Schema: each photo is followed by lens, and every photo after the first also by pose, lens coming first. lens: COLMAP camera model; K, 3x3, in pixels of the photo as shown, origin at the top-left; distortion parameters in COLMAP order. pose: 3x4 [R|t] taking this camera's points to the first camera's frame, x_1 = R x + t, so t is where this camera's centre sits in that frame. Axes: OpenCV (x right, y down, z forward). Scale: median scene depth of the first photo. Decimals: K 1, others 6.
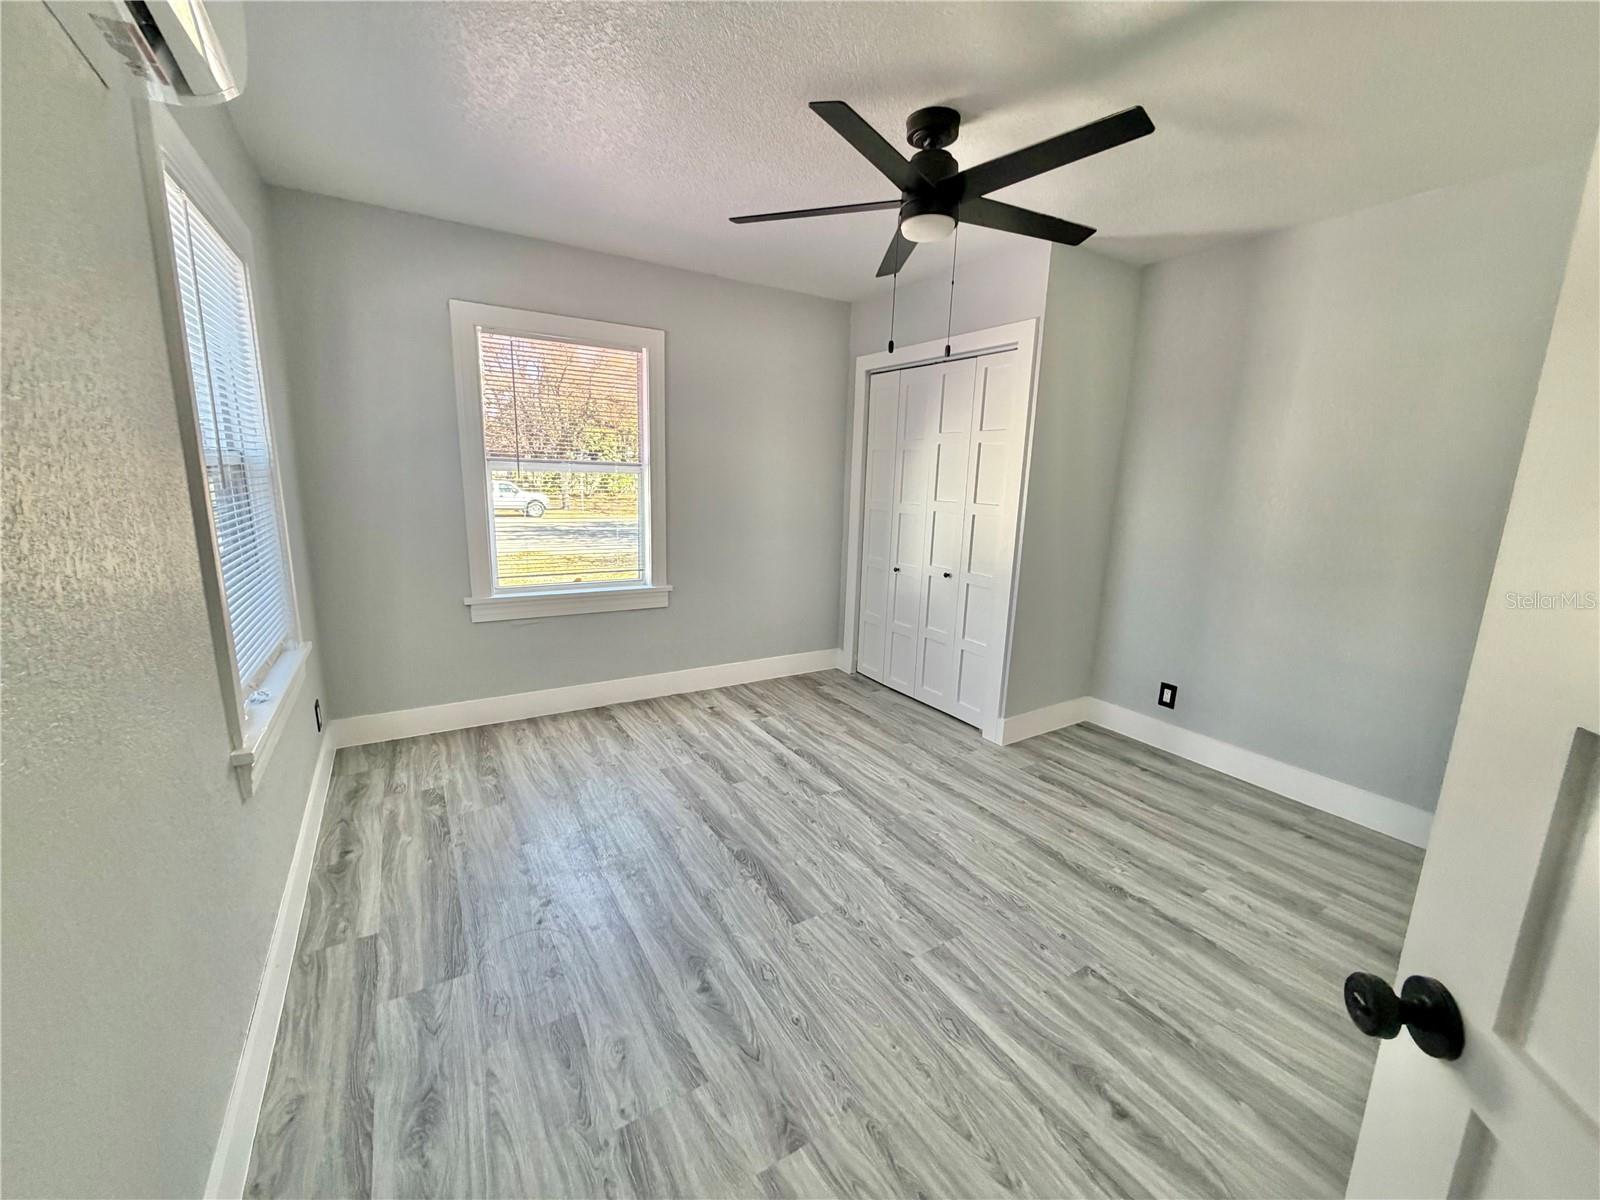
lens RADIAL K [[638.3, 0, 806.6], [0, 638.3, 599.4], [0, 0, 1]] dist [0.000282, -0.000677]
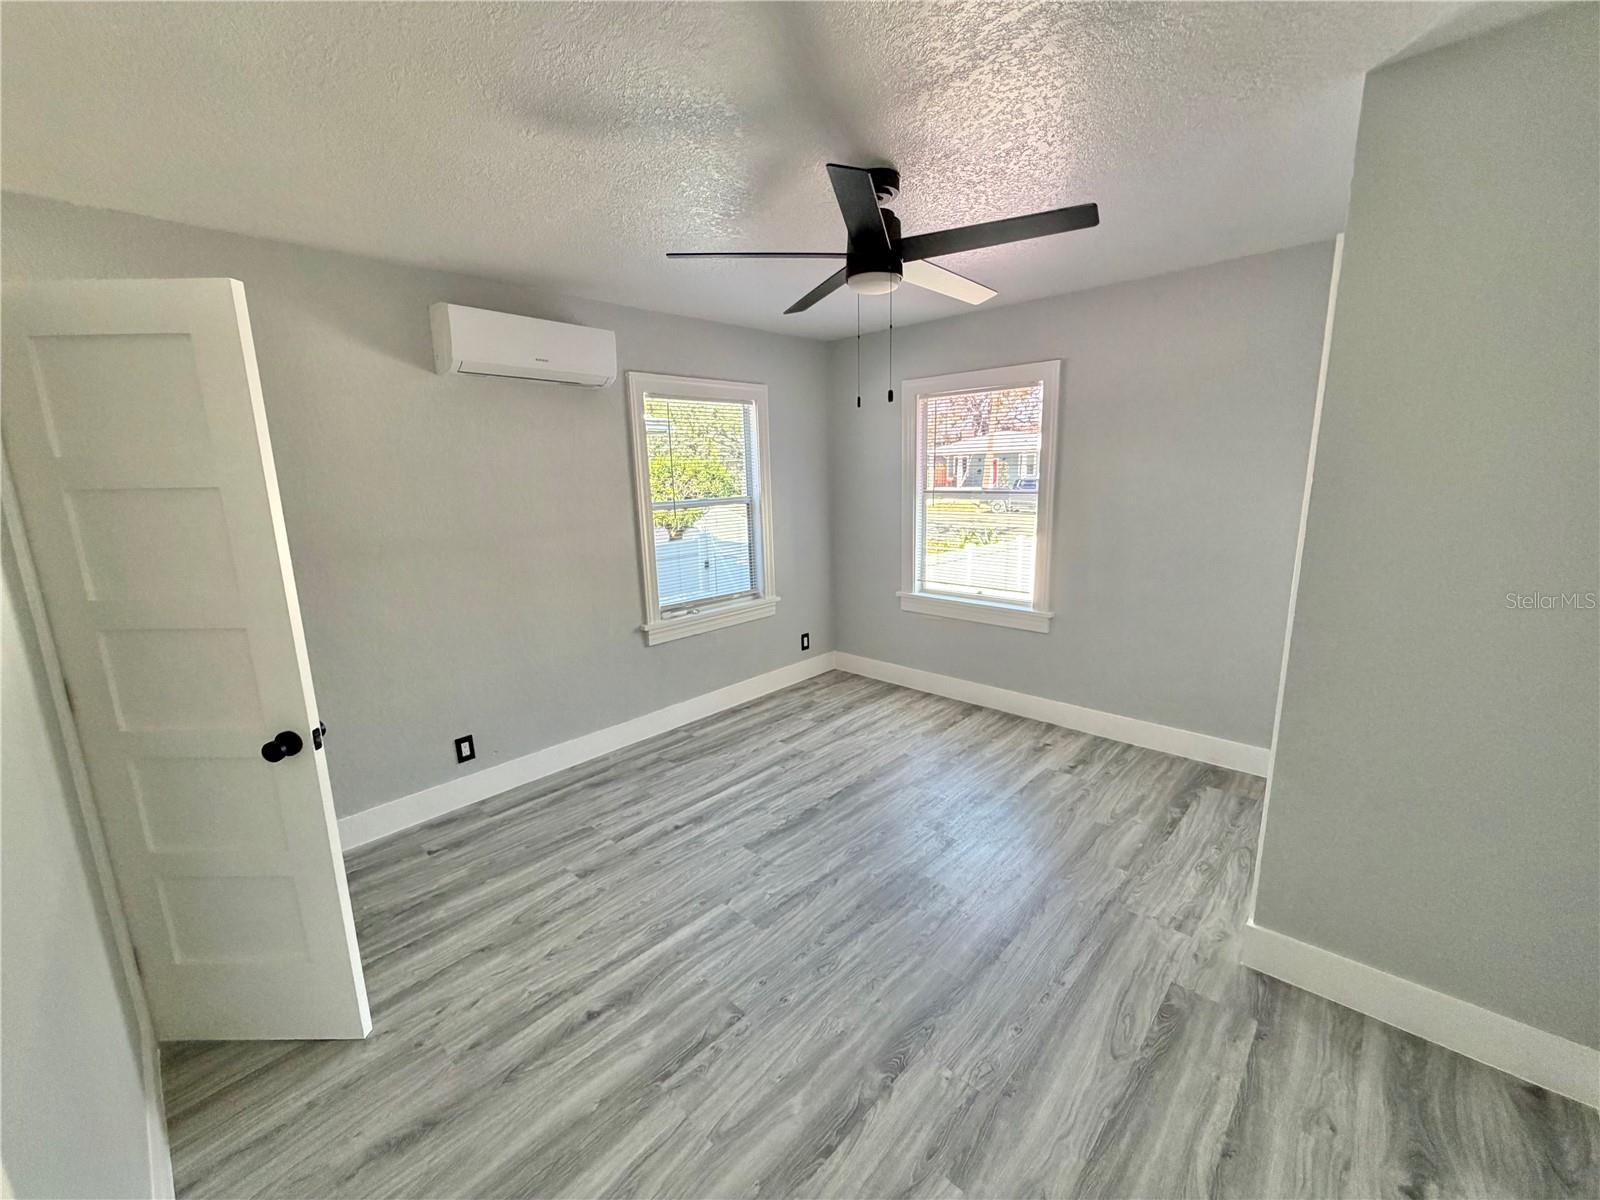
lens RADIAL K [[643.0, 0, 775.3], [0, 643.0, 576.4], [0, 0, 1]] dist [-0.000285, -0.000075]
pose [[0.231628, 0.119613, -0.965423, 0.930295], [-0.157595, 0.983917, 0.084093, -0.133093], [0.959954, 0.132667, 0.246753, 0.490253]]
